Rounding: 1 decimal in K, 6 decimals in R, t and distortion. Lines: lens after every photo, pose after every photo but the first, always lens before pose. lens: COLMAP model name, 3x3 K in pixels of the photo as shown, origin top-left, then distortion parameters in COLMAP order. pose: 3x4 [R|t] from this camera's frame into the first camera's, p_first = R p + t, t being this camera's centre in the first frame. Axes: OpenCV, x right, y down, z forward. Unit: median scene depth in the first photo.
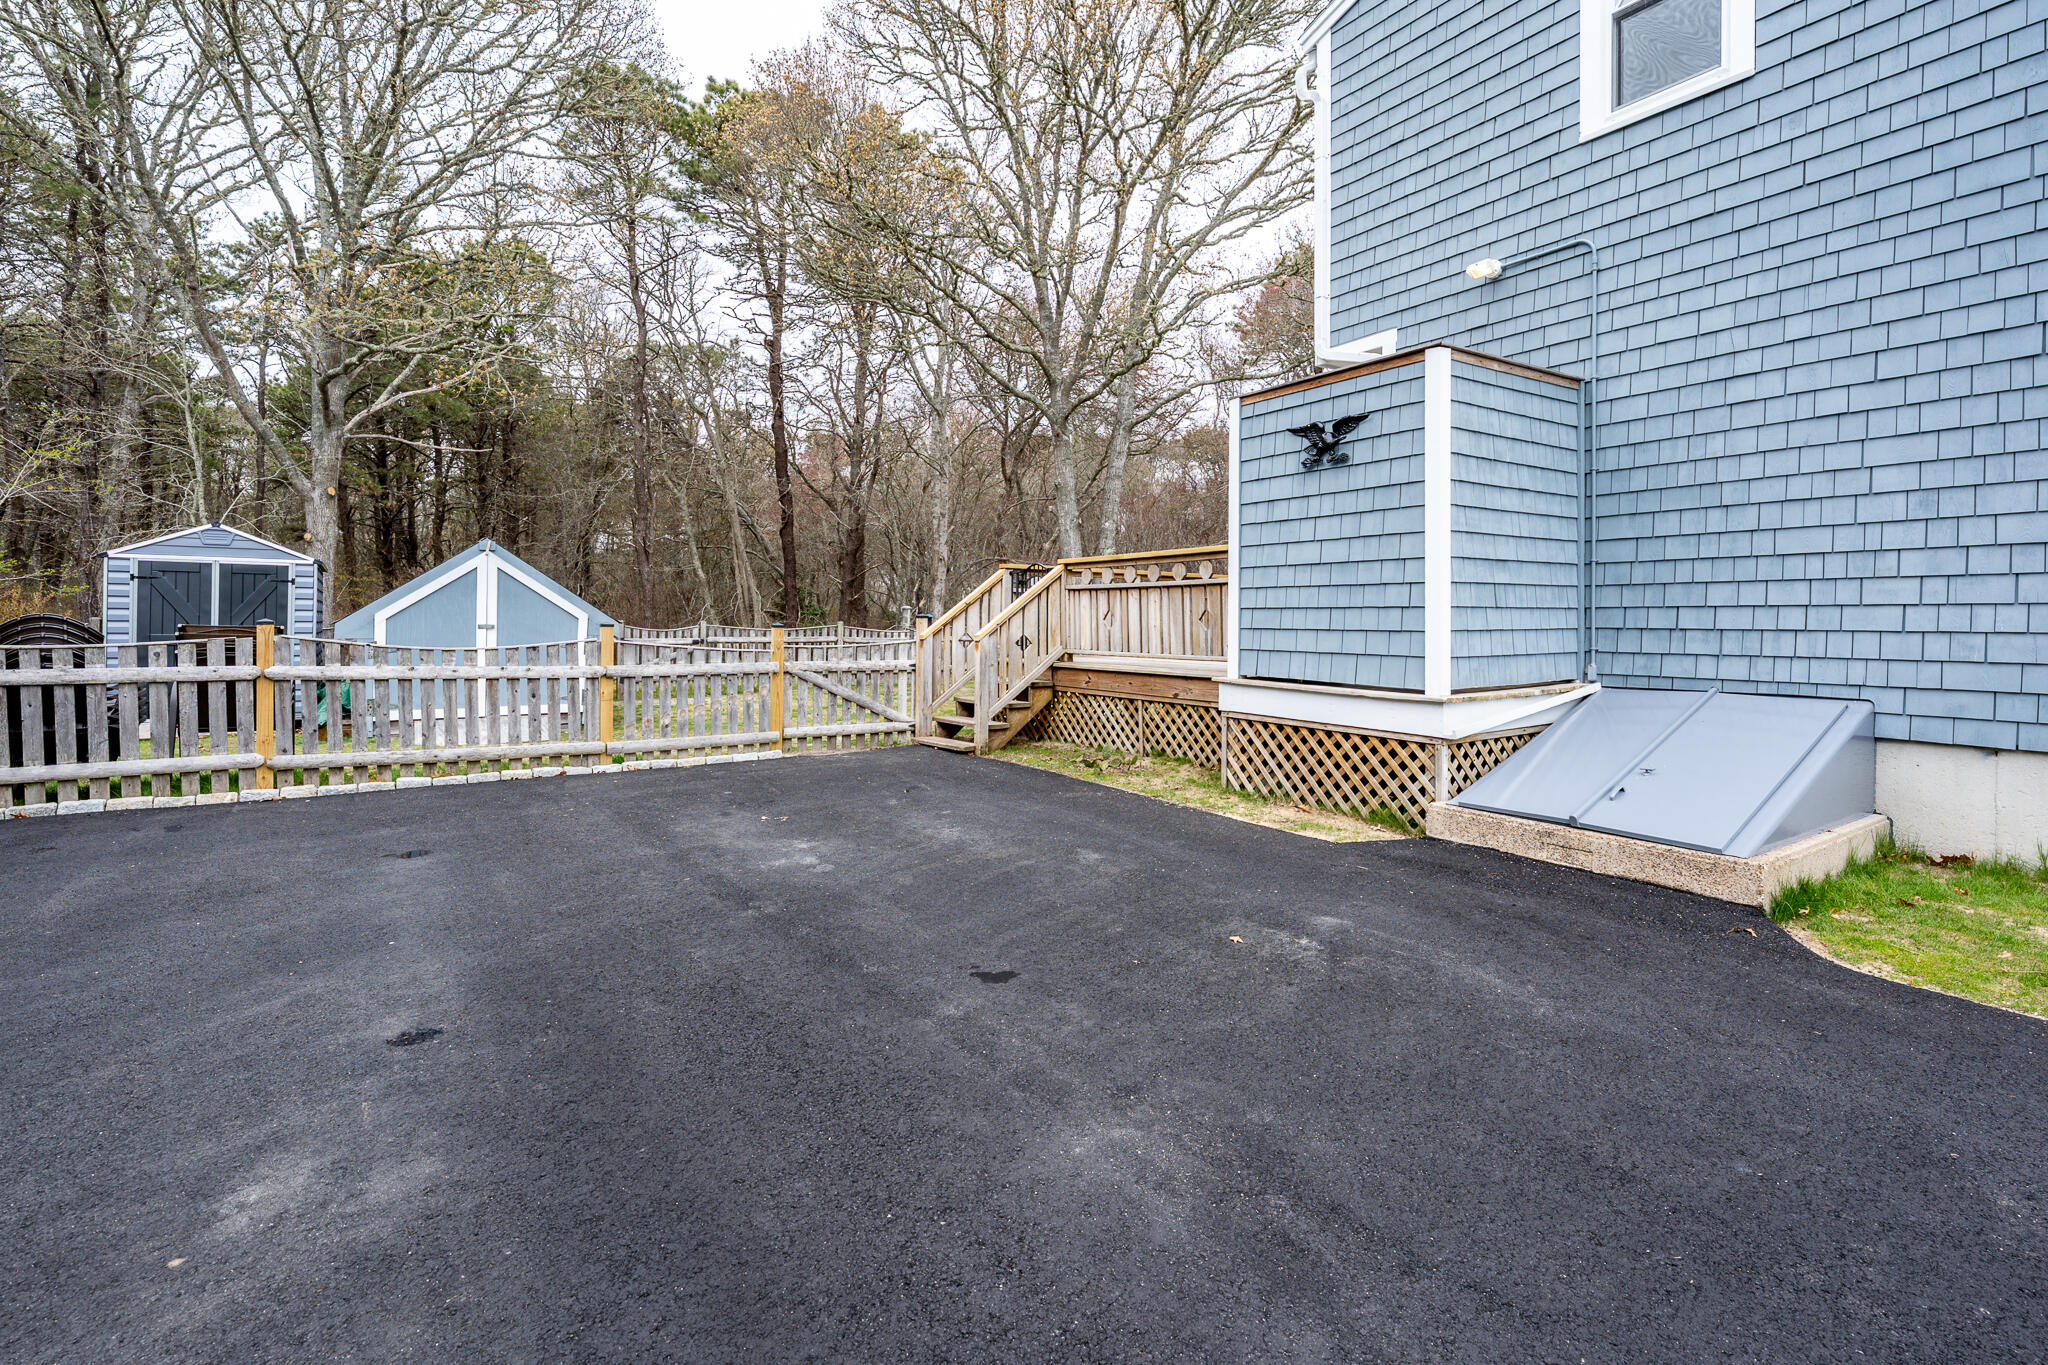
lens RADIAL K [[965.0, 0, 1029.9], [0, 965.0, 626.4], [0, 0, 1]] dist [-0.002418, -0.000567]
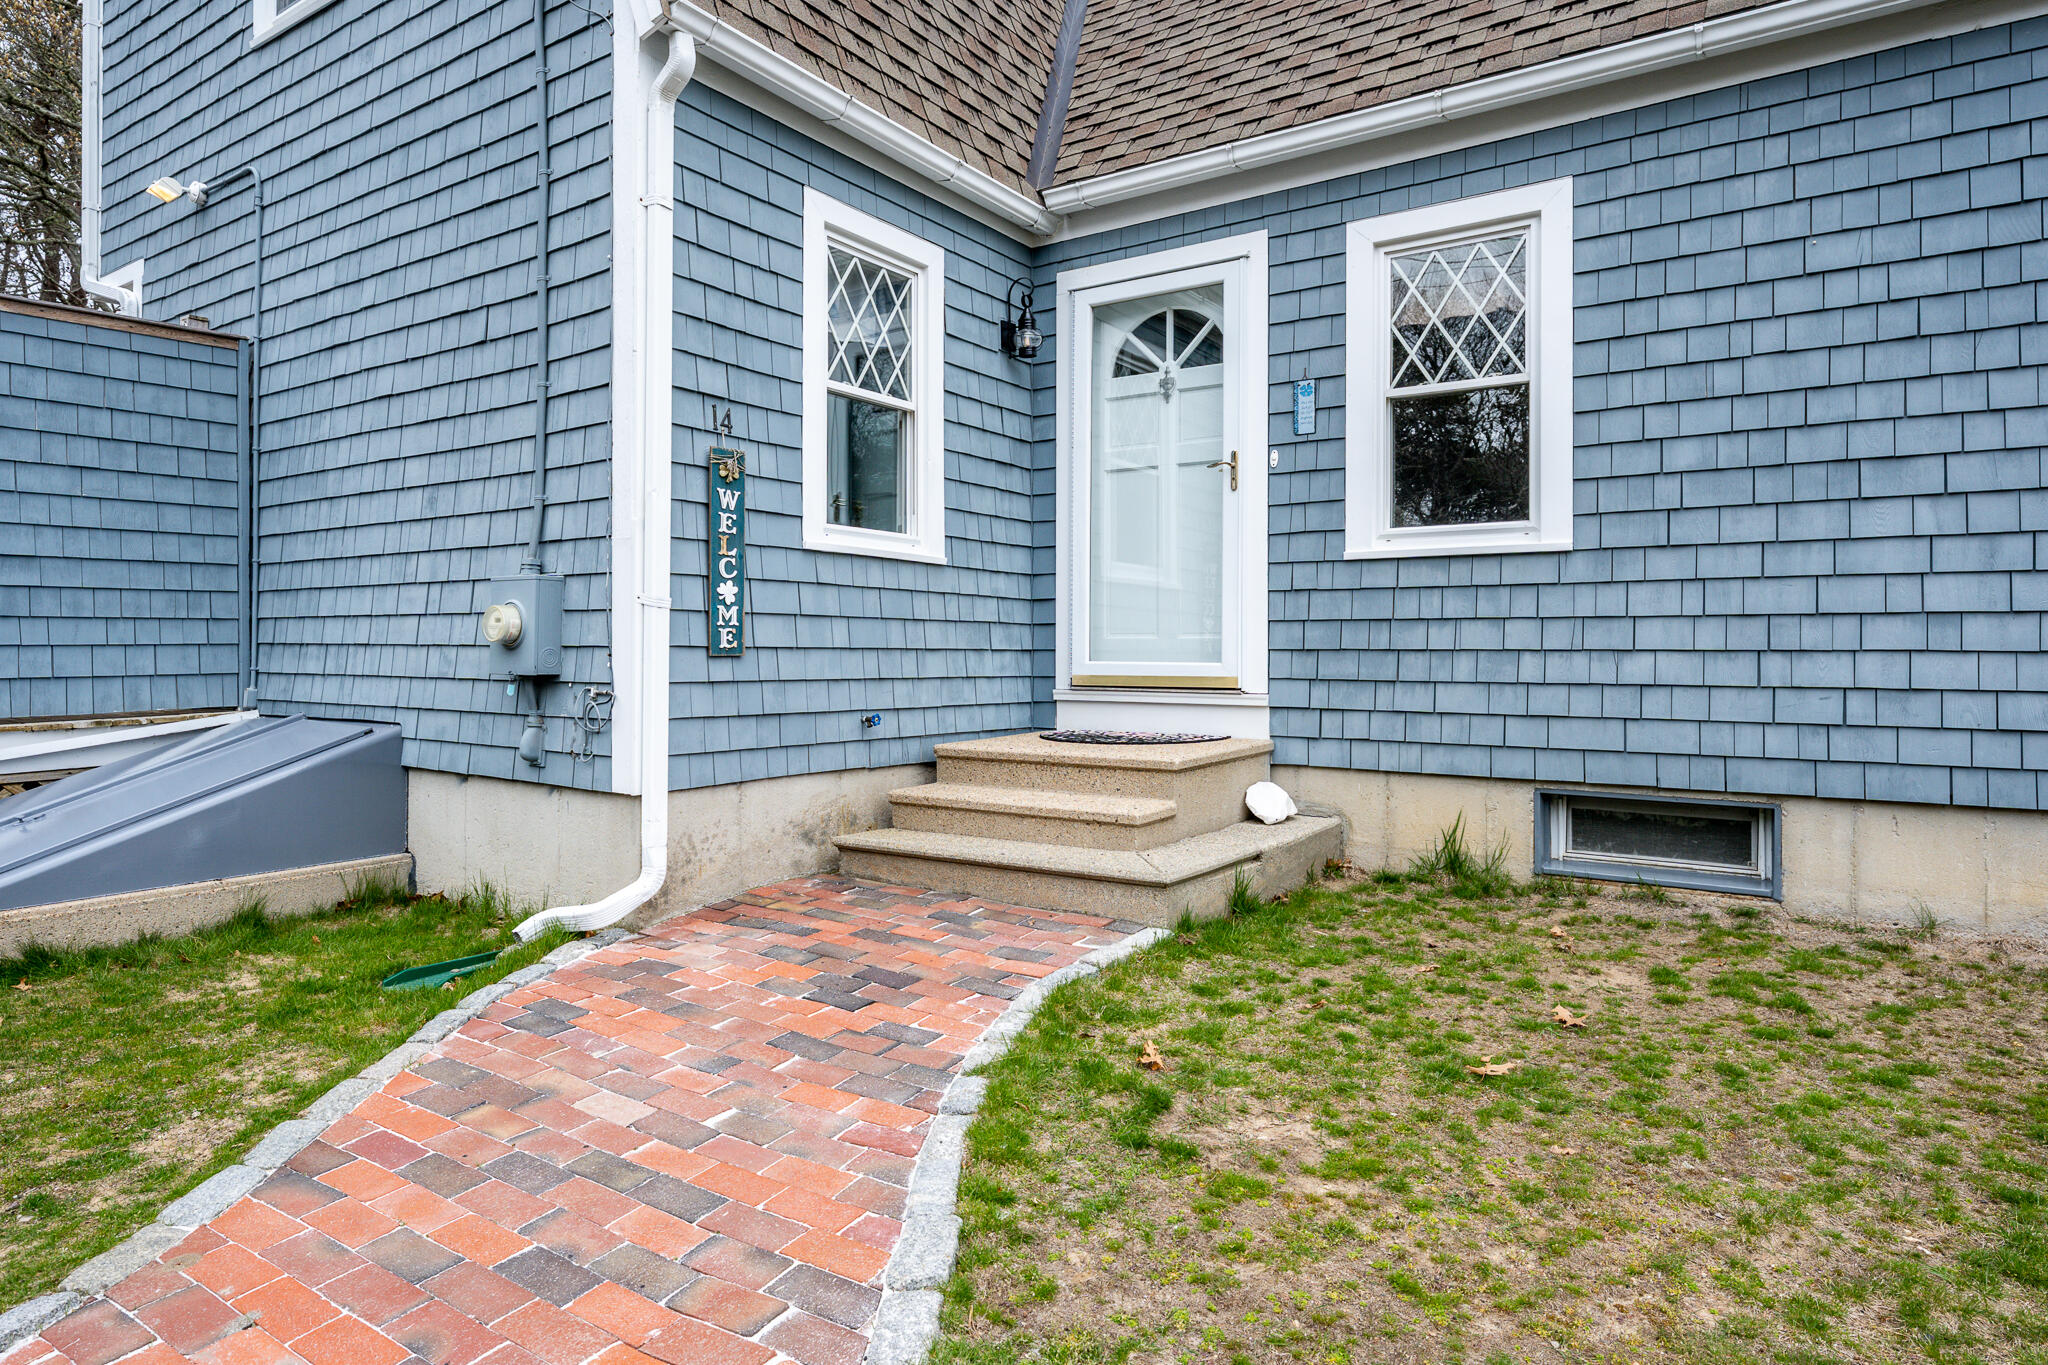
lens RADIAL K [[1182.5, 0, 1065.1], [0, 1182.5, 644.3], [0, 0, 1]] dist [-0.001650, -0.000689]
pose [[0.908544, 0.003300, 0.417776, 0.467243], [0.003472, 0.999875, -0.015449, 0.010843], [-0.417774, 0.015487, 0.908419, -0.107586]]
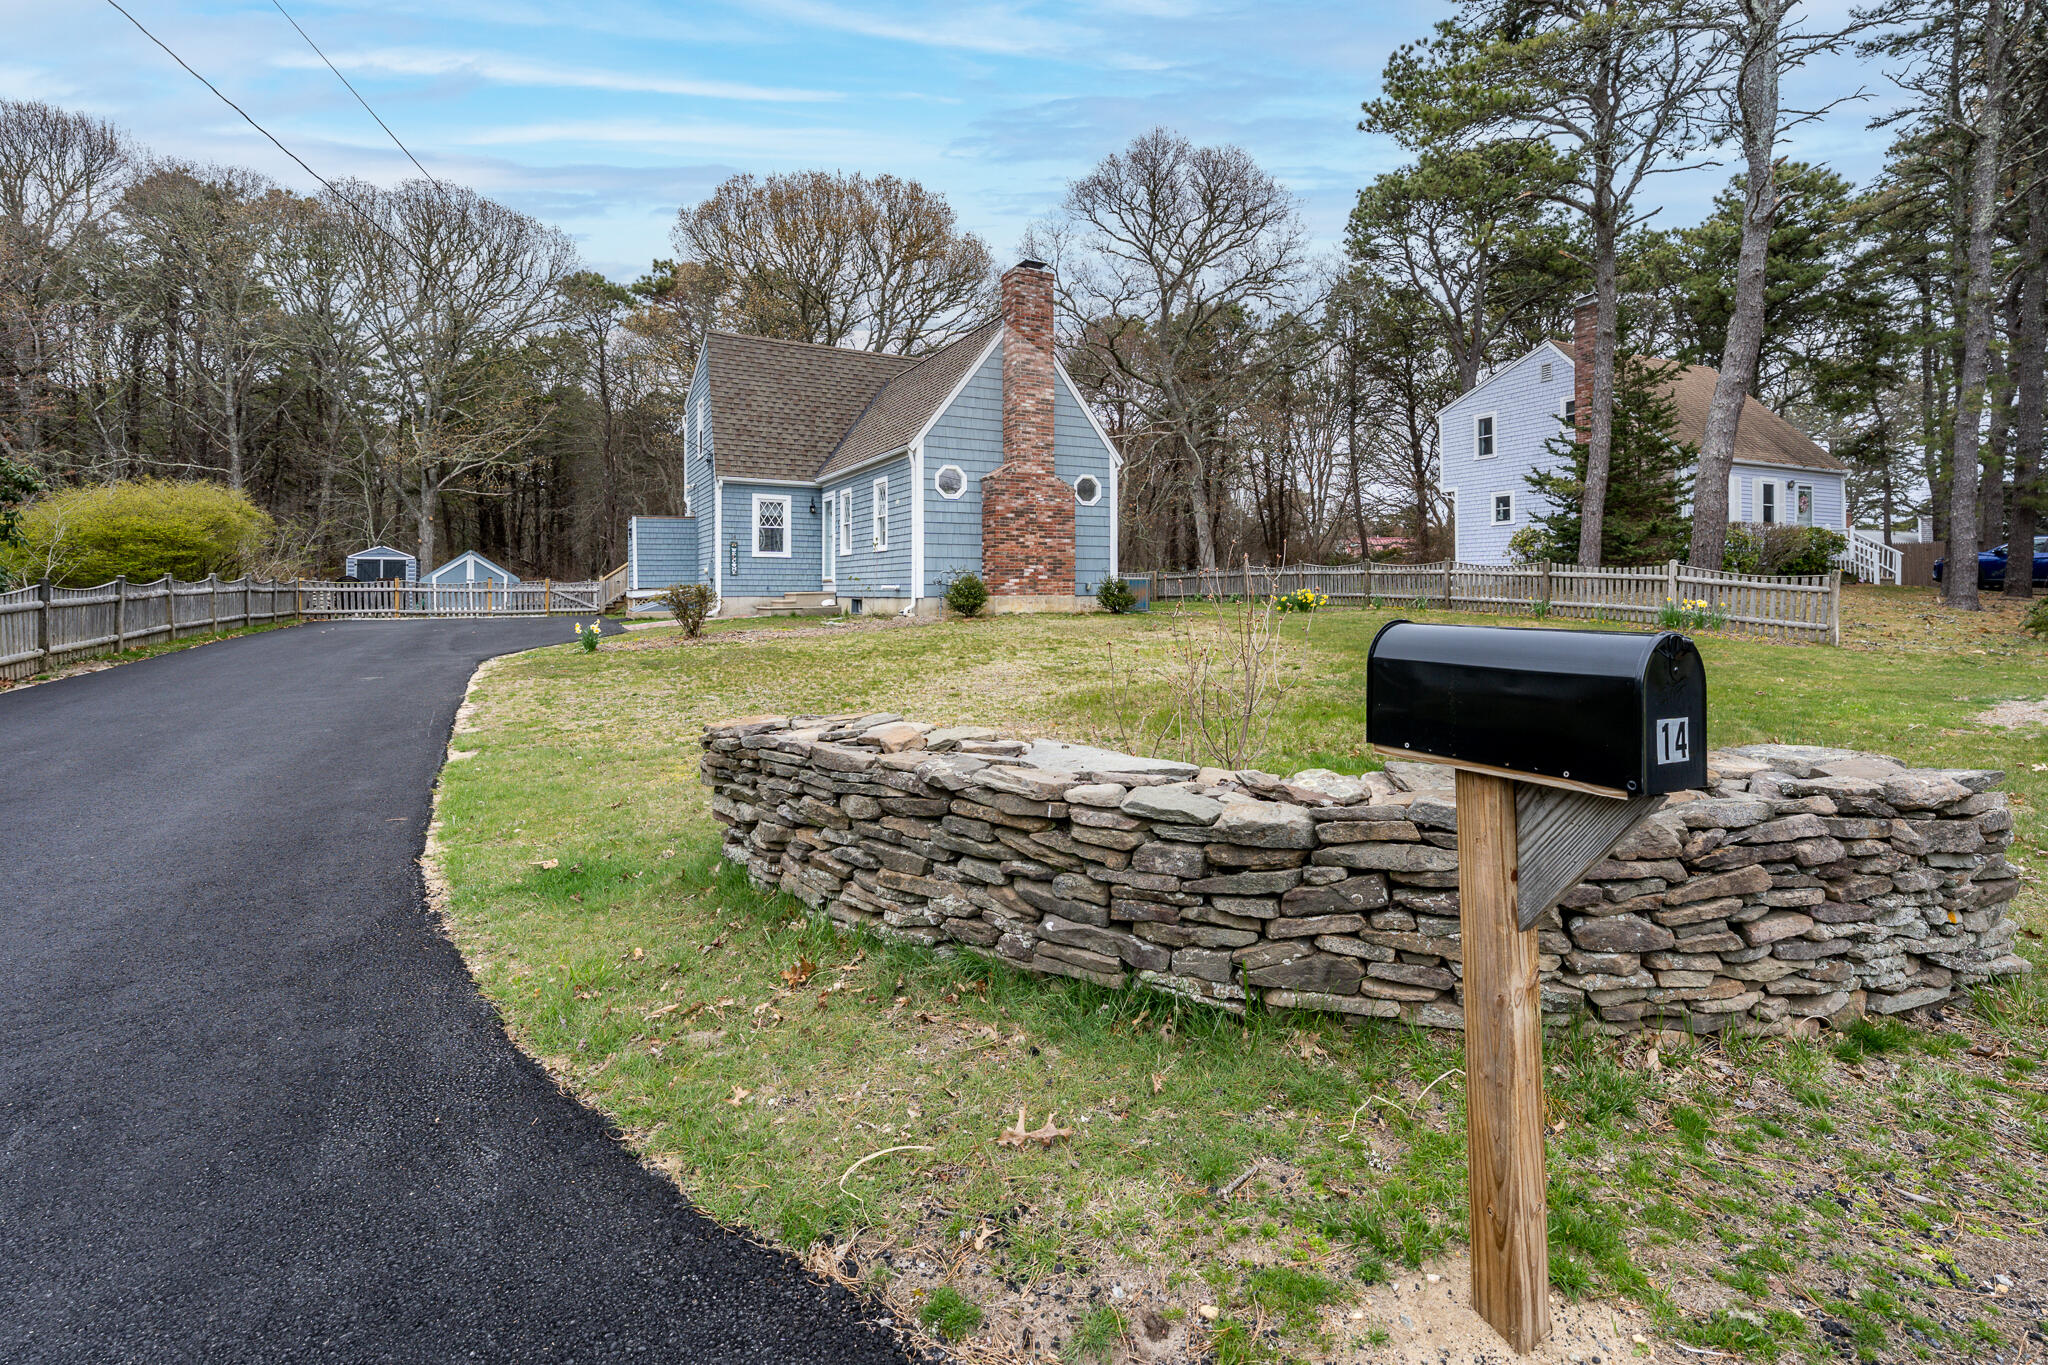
lens RADIAL K [[942.5, 0, 1077.6], [0, 942.5, 573.0], [0, 0, 1]] dist [0.000745, -0.000180]
pose [[0.998749, -0.009692, -0.049058, 1.464586], [0.008771, 0.999782, -0.018964, 0.051501], [0.049231, 0.018510, 0.998616, -1.829187]]
